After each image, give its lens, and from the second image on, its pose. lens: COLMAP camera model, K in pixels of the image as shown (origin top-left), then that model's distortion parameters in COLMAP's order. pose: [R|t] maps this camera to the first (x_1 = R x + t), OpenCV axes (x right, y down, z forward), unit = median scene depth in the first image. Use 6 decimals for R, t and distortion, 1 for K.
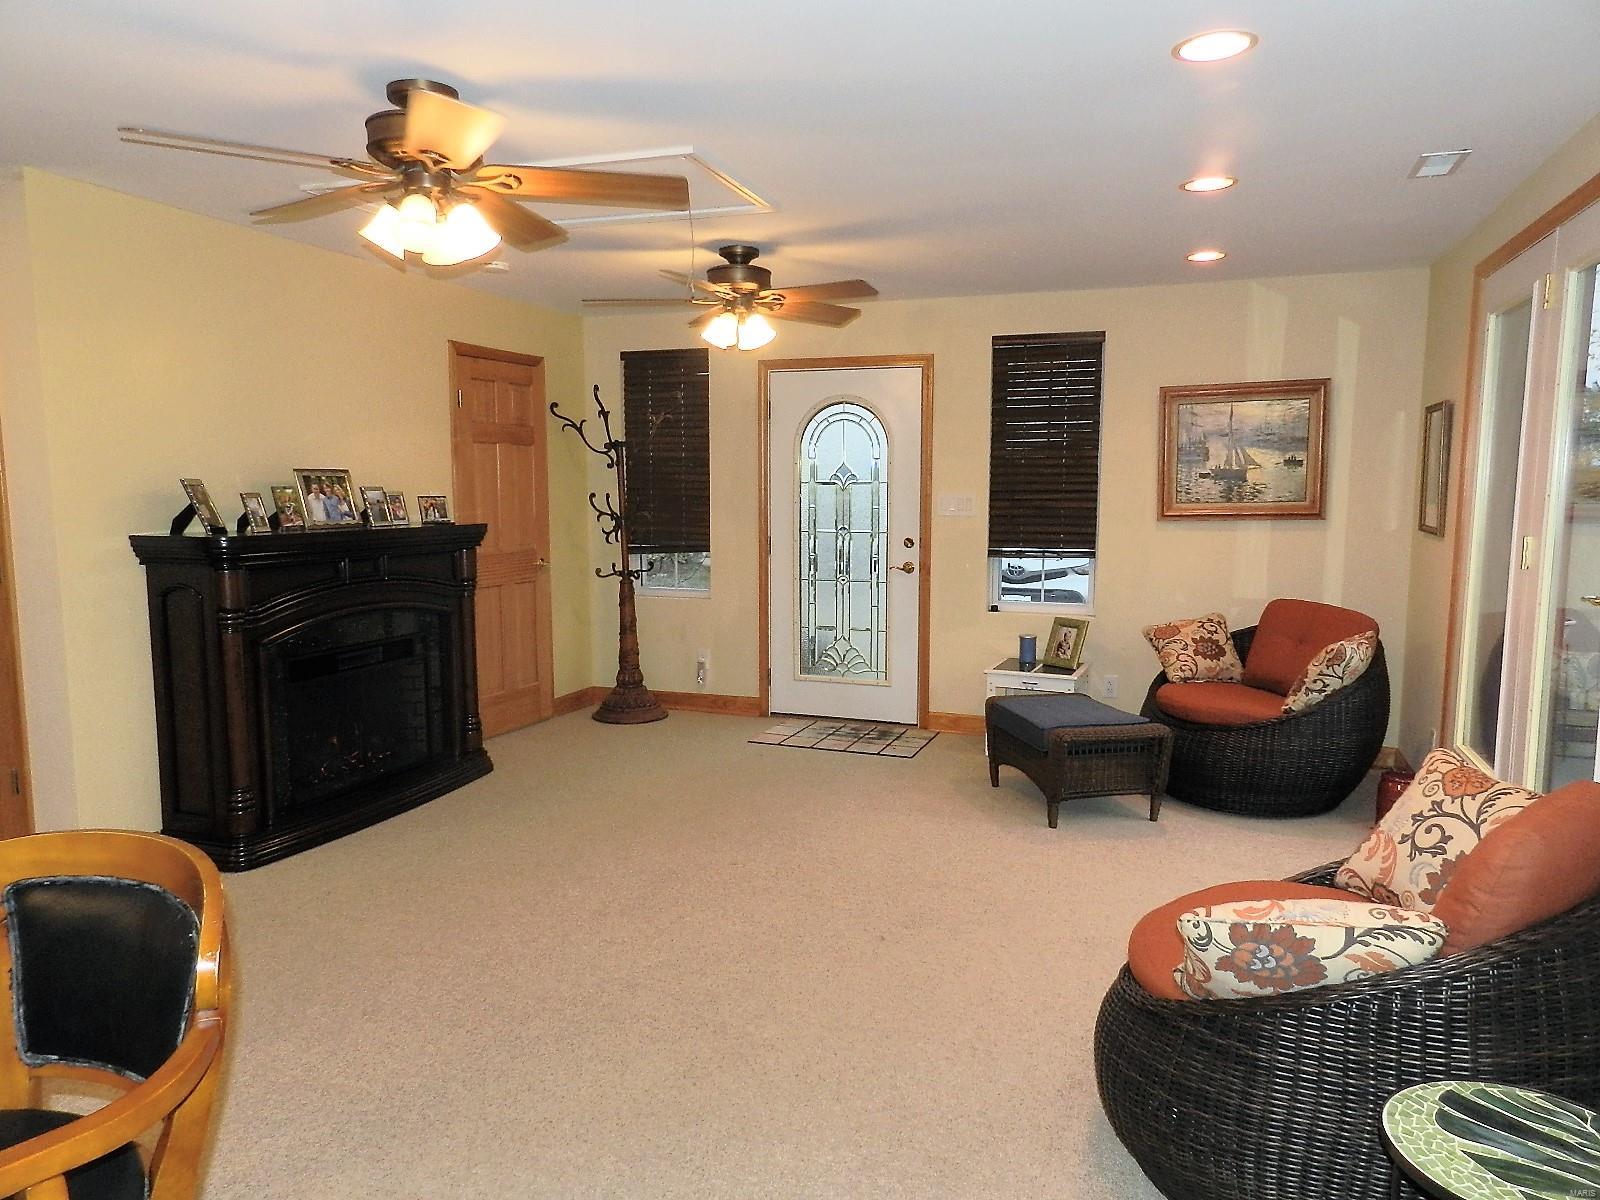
lens RADIAL K [[1078.1, 0, 800.0], [0, 1078.1, 600.0], [0, 0, 1]] dist [0.030143, -0.001943]
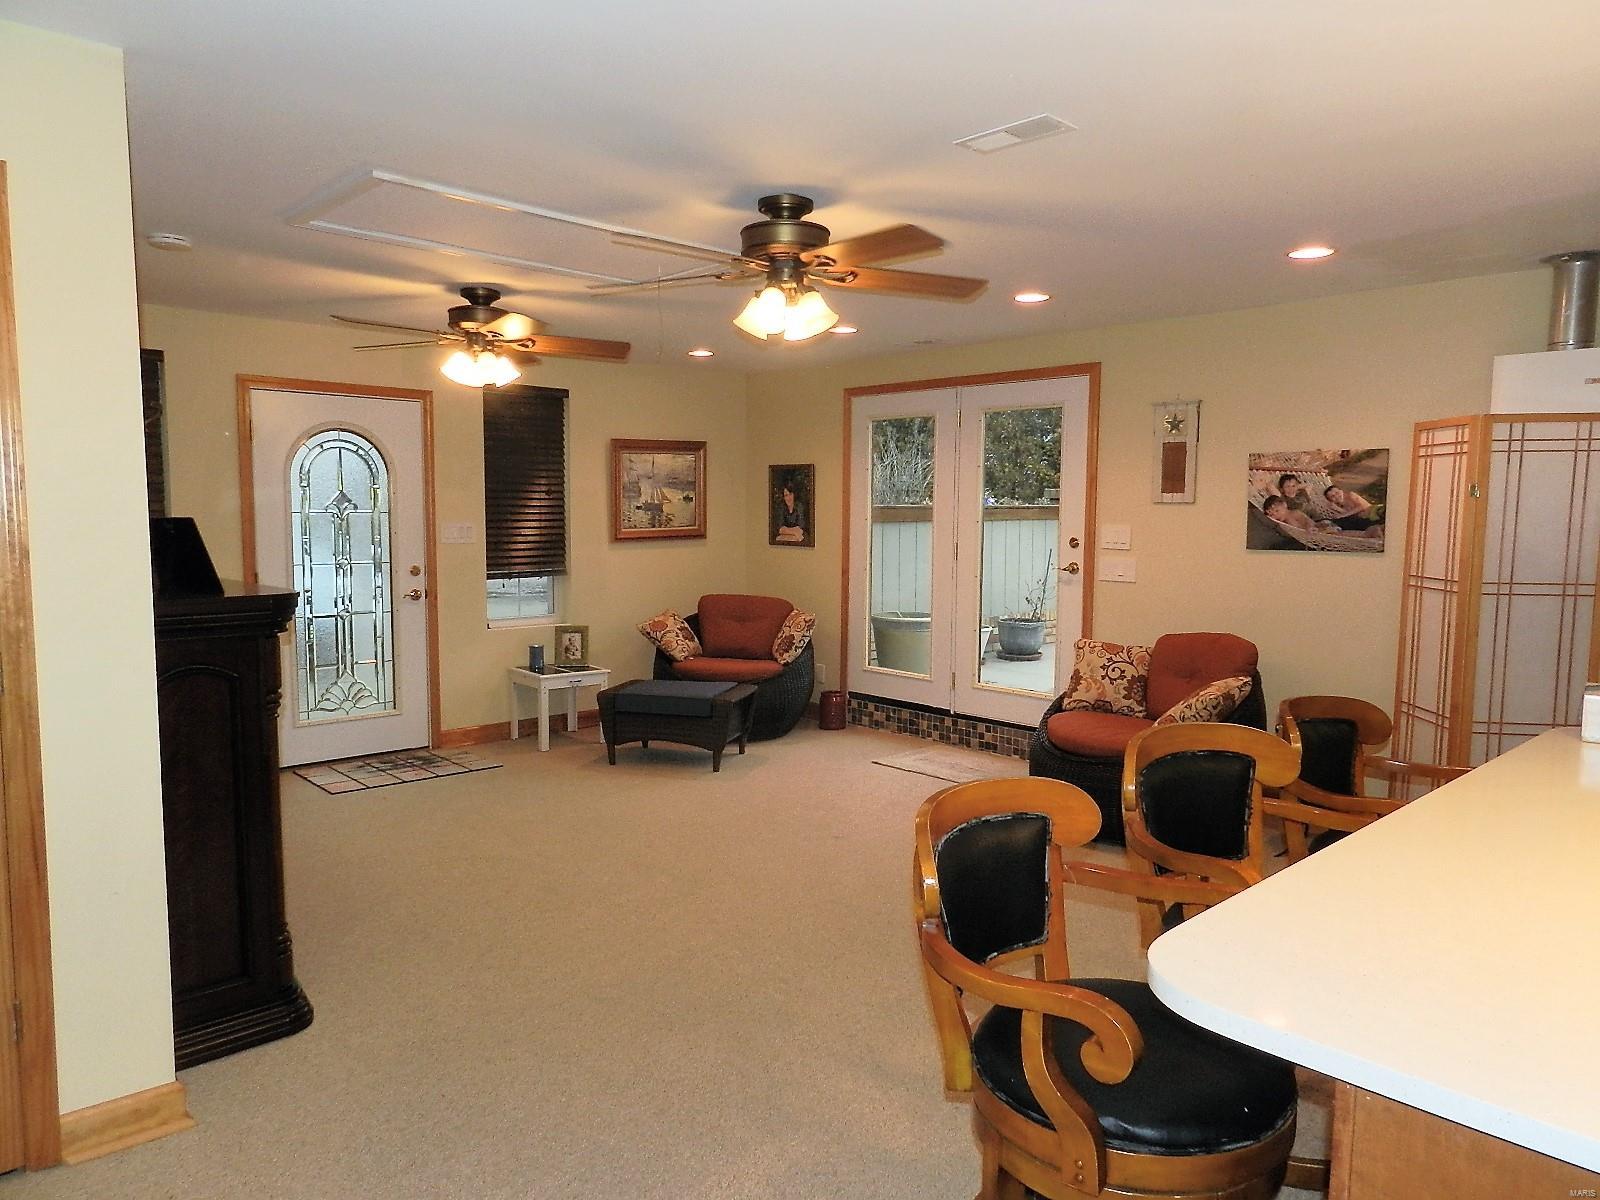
lens RADIAL K [[1078.1, 0, 800.0], [0, 1078.1, 600.0], [0, 0, 1]] dist [0.030143, -0.001943]
pose [[0.466260, -0.075499, 0.881420, -0.706512], [0.089742, 0.995248, 0.037777, -0.034837], [-0.880084, 0.061486, 0.470820, 0.213826]]
